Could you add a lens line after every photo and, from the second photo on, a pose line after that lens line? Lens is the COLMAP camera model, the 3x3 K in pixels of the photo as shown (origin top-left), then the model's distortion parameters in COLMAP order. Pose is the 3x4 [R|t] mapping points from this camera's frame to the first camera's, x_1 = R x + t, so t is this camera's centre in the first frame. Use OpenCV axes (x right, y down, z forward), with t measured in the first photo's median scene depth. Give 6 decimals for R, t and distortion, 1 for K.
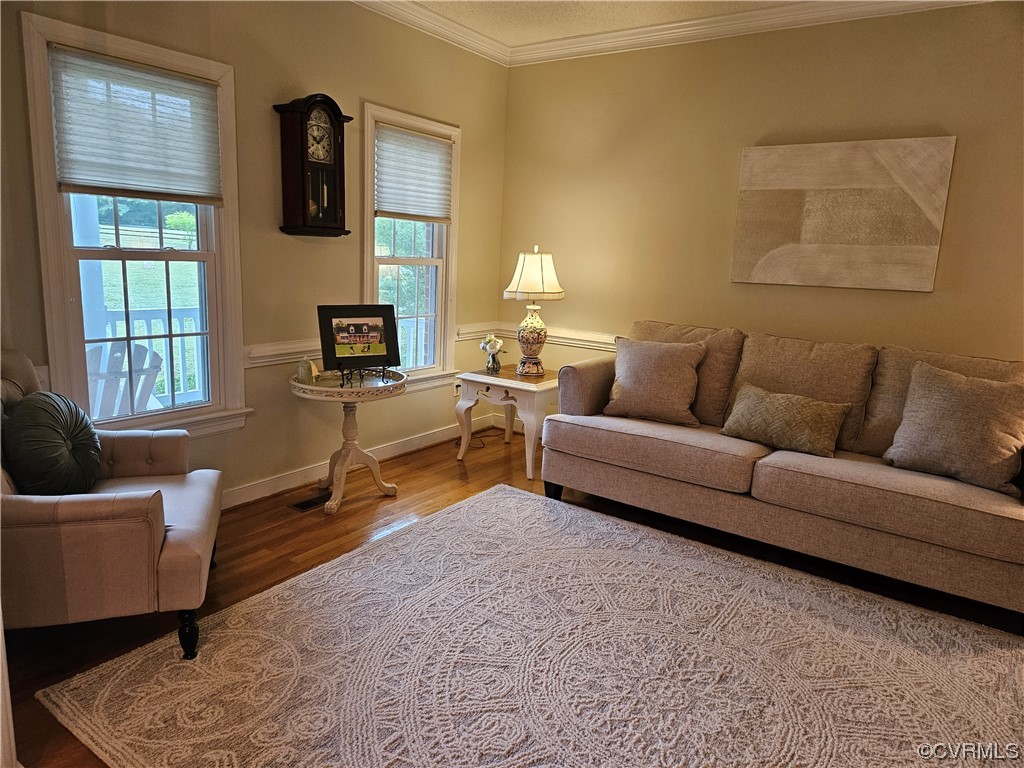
lens RADIAL K [[683.5, 0, 500.5], [0, 683.5, 378.3], [0, 0, 1]] dist [0.080728, -0.066093]
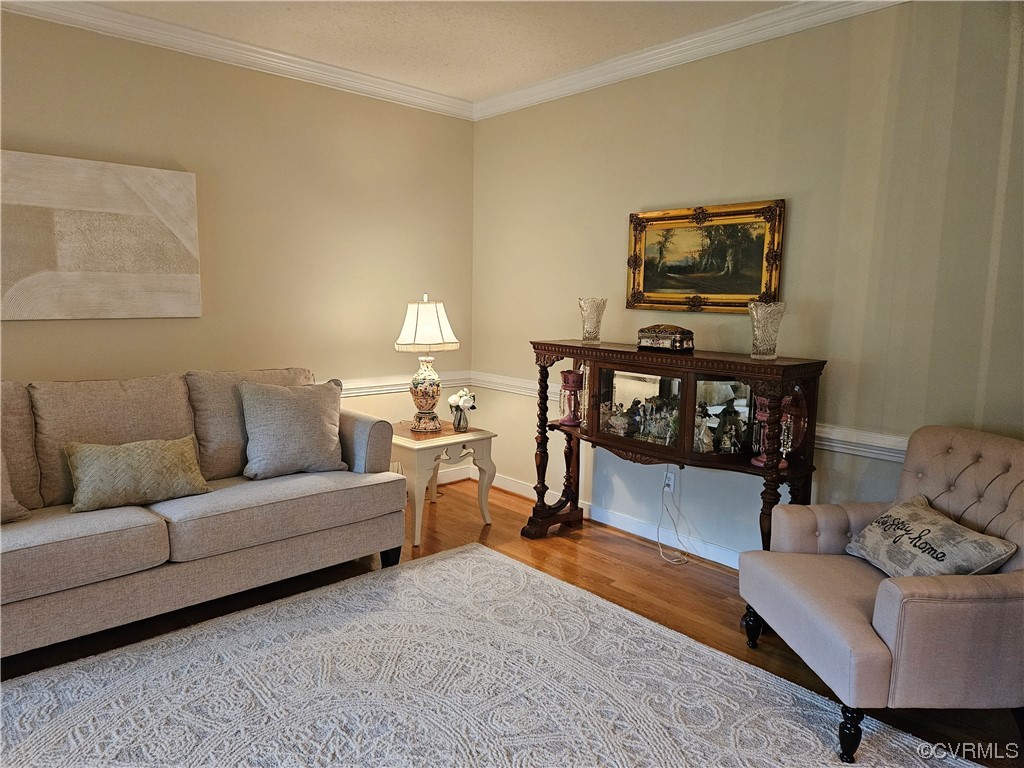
lens RADIAL K [[683.5, 0, 492.7], [0, 683.5, 375.5], [0, 0, 1]] dist [0.080728, -0.066093]
pose [[0.227157, -0.157882, 0.960975, -0.334663], [0.175414, 0.977265, 0.119093, -0.089235], [-0.957930, 0.141516, 0.249687, 0.339369]]
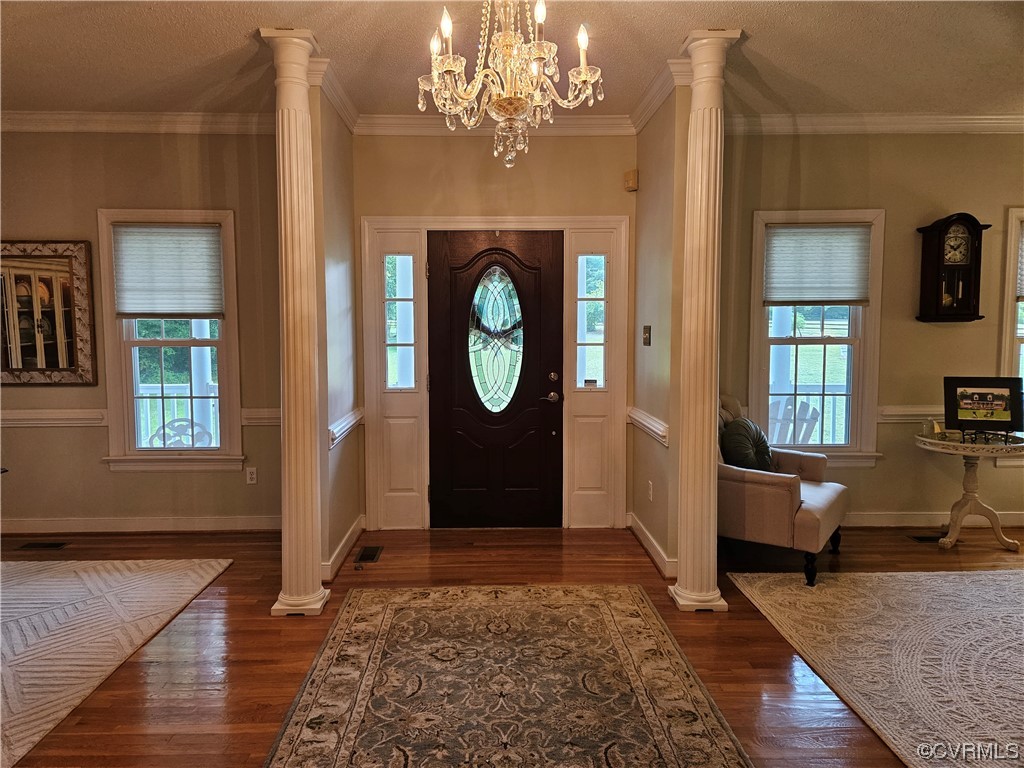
lens RADIAL K [[683.5, 0, 497.9], [0, 683.5, 374.9], [0, 0, 1]] dist [0.080728, -0.066093]
pose [[0.596519, 0.011765, -0.802513, 0.279274], [-0.120118, 0.989940, -0.074772, 0.085919], [0.793560, 0.140999, 0.591931, -0.405549]]
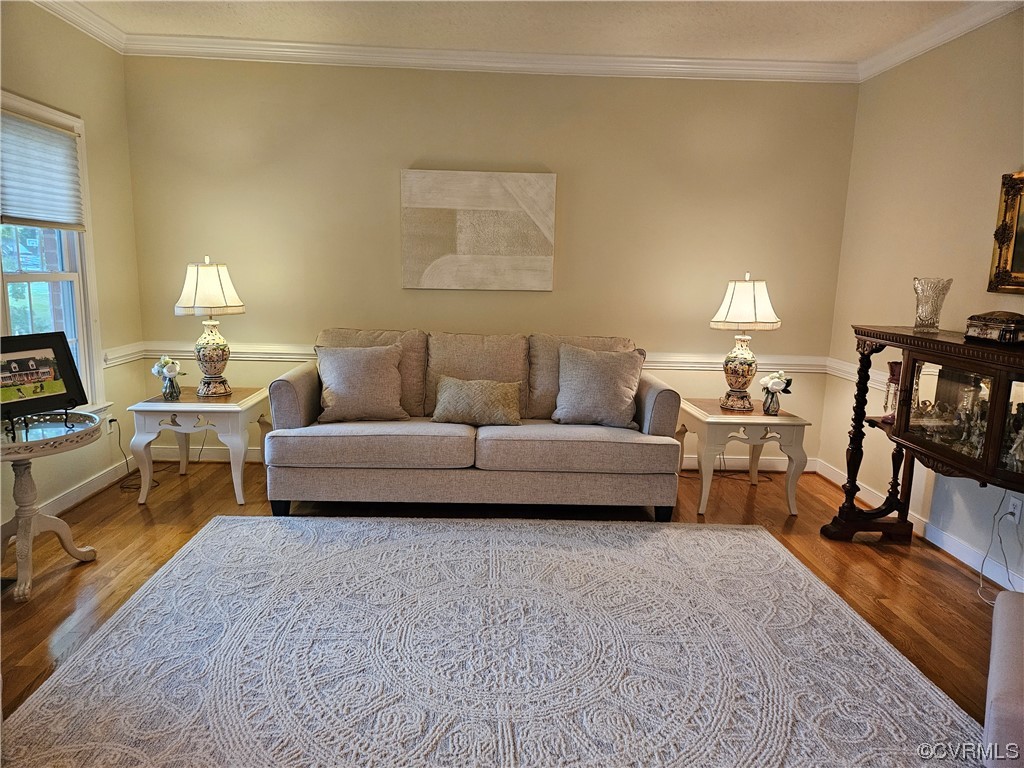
lens RADIAL K [[683.5, 0, 504.5], [0, 683.5, 381.3], [0, 0, 1]] dist [0.080728, -0.066093]
pose [[0.793500, -0.124287, 0.595744, -0.268496], [0.122940, 0.991478, 0.043097, -0.021446], [-0.596024, 0.039044, 0.802017, 0.016236]]
